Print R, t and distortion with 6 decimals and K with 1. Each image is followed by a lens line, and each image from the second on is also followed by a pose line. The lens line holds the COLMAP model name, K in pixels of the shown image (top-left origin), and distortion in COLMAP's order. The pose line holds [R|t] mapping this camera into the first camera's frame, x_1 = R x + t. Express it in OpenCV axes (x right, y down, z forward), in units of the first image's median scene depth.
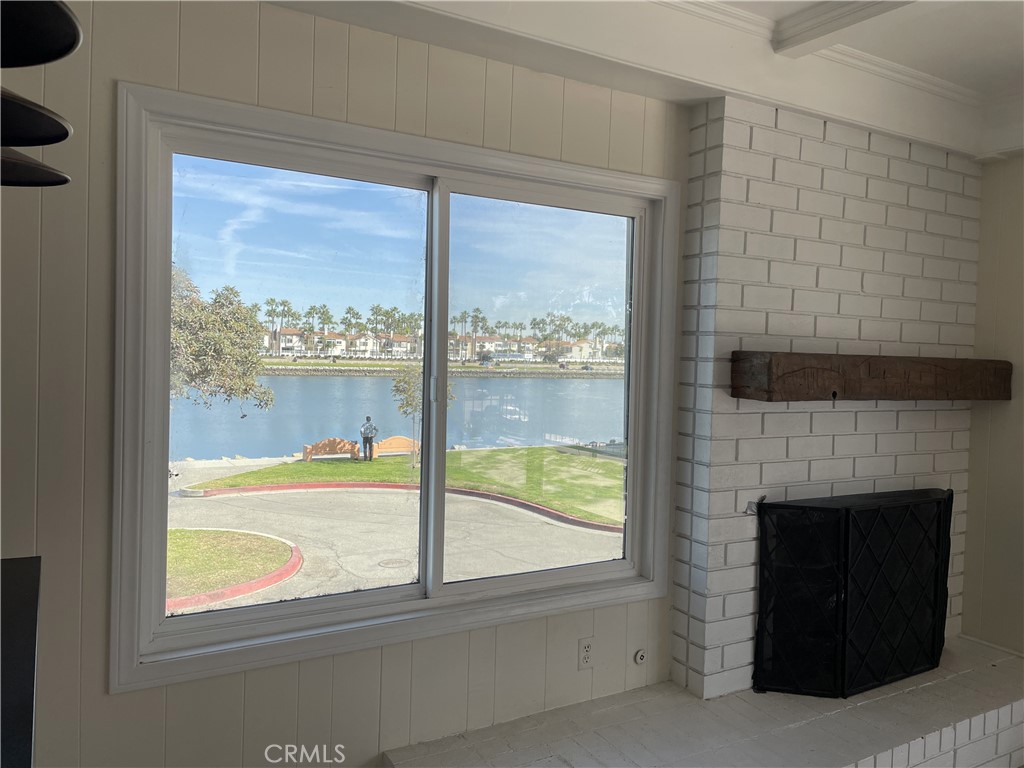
lens RADIAL K [[770.8, 0, 531.4], [0, 770.8, 382.4], [0, 0, 1]] dist [0.047495, -0.008174]
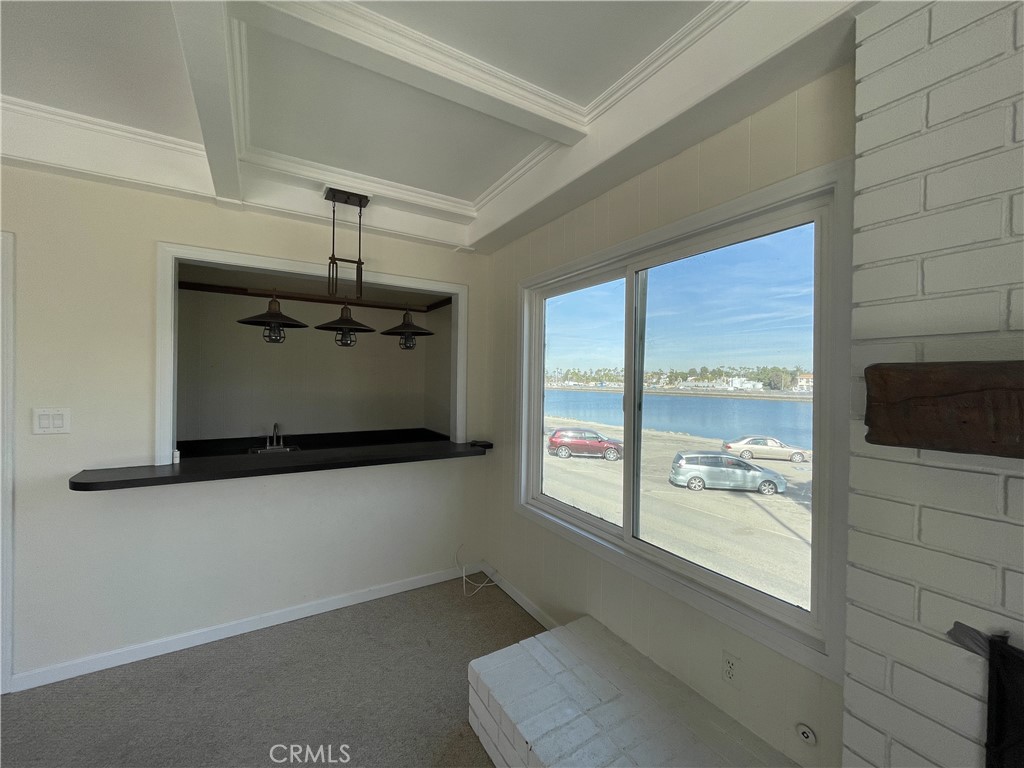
lens RADIAL K [[411.7, 0, 510.4], [0, 411.7, 384.5], [0, 0, 1]] dist [0.004654, -0.000396]
pose [[0.008896, -0.020904, -0.999742, 0.591770], [-0.036419, 0.999111, -0.021214, -0.005324], [0.999297, 0.036598, 0.008126, 0.655821]]
